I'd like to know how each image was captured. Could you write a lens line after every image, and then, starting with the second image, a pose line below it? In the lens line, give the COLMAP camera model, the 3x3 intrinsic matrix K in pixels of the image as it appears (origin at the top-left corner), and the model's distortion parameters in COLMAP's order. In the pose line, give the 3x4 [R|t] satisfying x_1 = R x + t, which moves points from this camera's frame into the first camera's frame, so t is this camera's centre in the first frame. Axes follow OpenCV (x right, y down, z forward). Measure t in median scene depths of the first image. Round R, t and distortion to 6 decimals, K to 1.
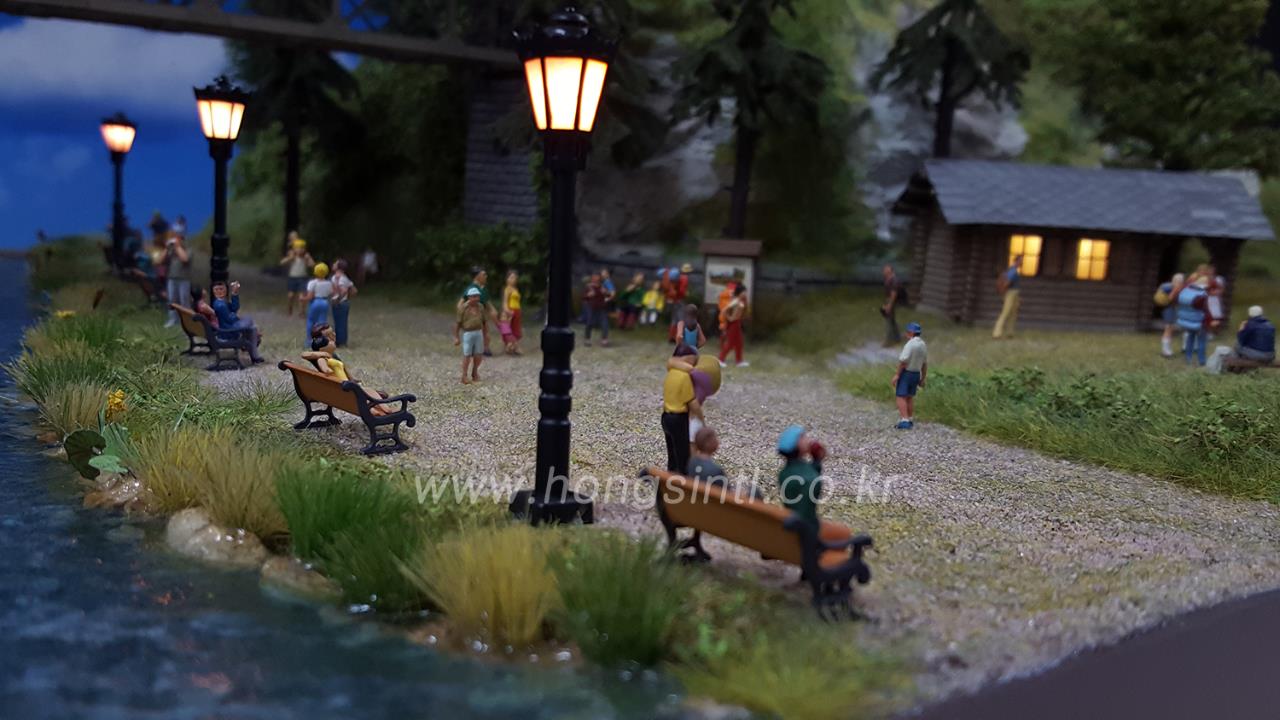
lens RADIAL K [[1346.3, 0, 607.9], [0, 1346.3, 353.9], [0, 0, 1]] dist [0.380131, -1.071040]
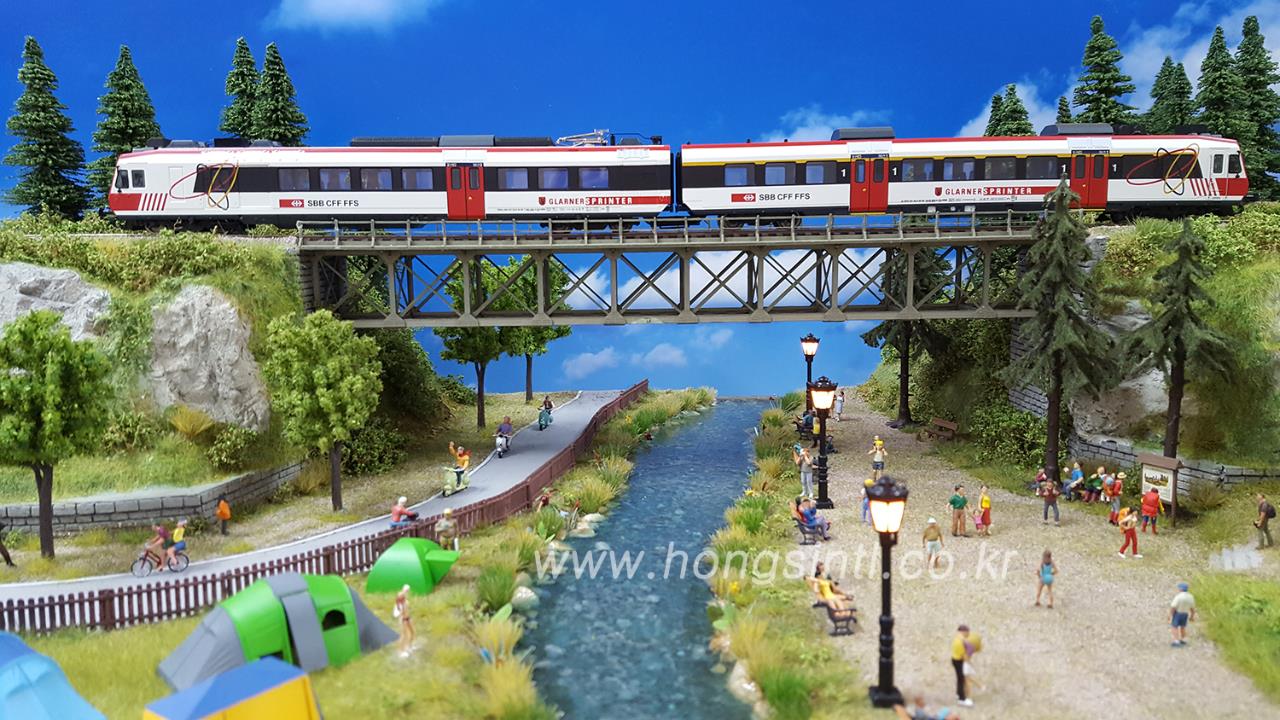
lens RADIAL K [[972.5, 0, 627.7], [0, 972.5, 358.7], [0, 0, 1]] dist [0.056350, -0.102166]
pose [[0.821519, 0.011013, -0.570075, 0.203925], [-0.009250, 0.999939, 0.005988, -0.174664], [0.570107, 0.000354, 0.821571, -0.206681]]
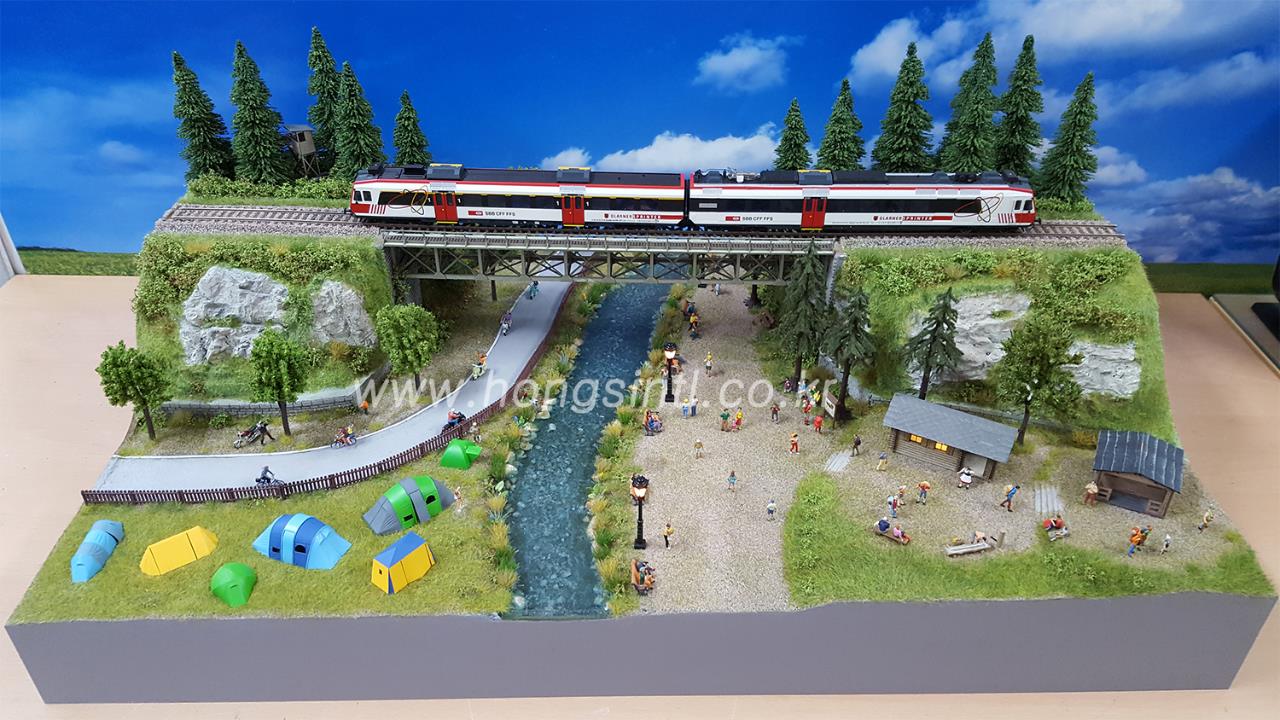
lens RADIAL K [[962.0, 0, 640.0], [0, 962.0, 360.0], [0, 0, 1]] dist [0.095188, -0.104142]
pose [[0.800989, 0.283939, -0.527063, 0.769219], [-0.026298, 0.896214, 0.442842, -0.976044], [0.598102, -0.340851, 0.725324, -0.691325]]
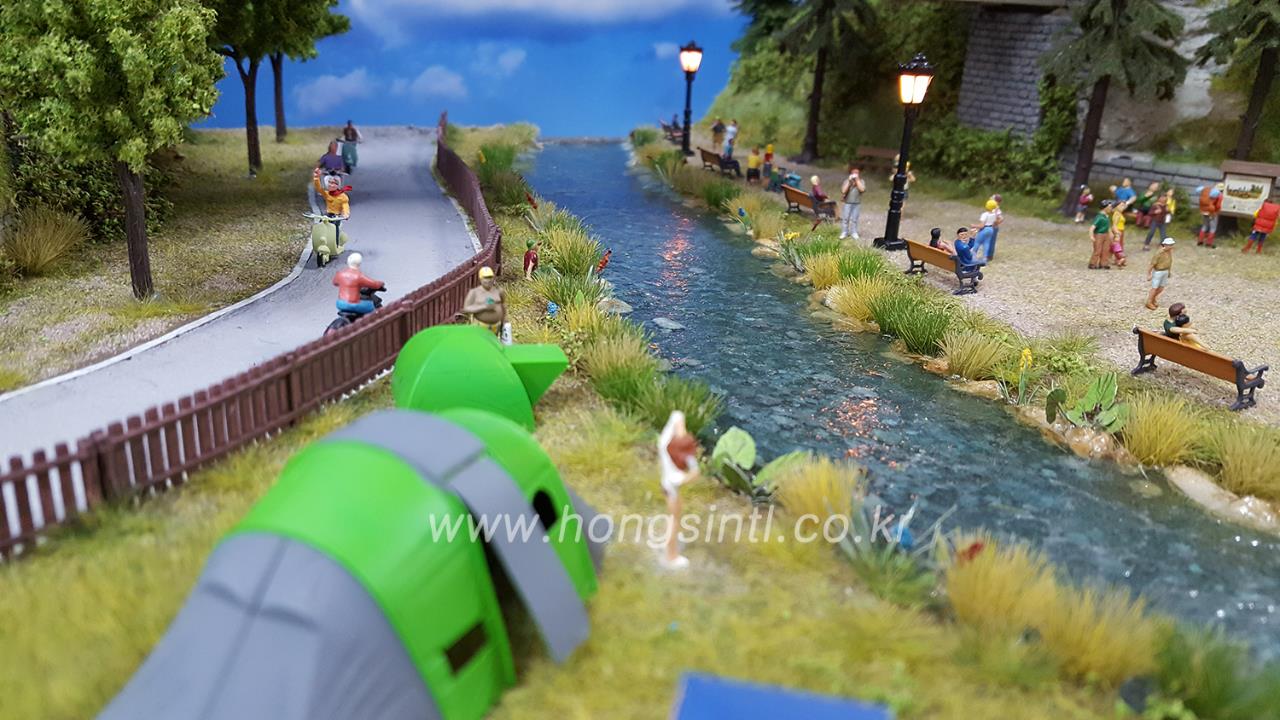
lens RADIAL K [[987.4, 0, 640.0], [0, 987.4, 360.0], [0, 0, 1]] dist [0.051199, -0.119525]
pose [[0.988274, 0.038218, -0.147832, -0.296579], [-0.006191, 0.977402, 0.211298, -0.086235], [0.152566, -0.207905, 0.966177, -0.010061]]
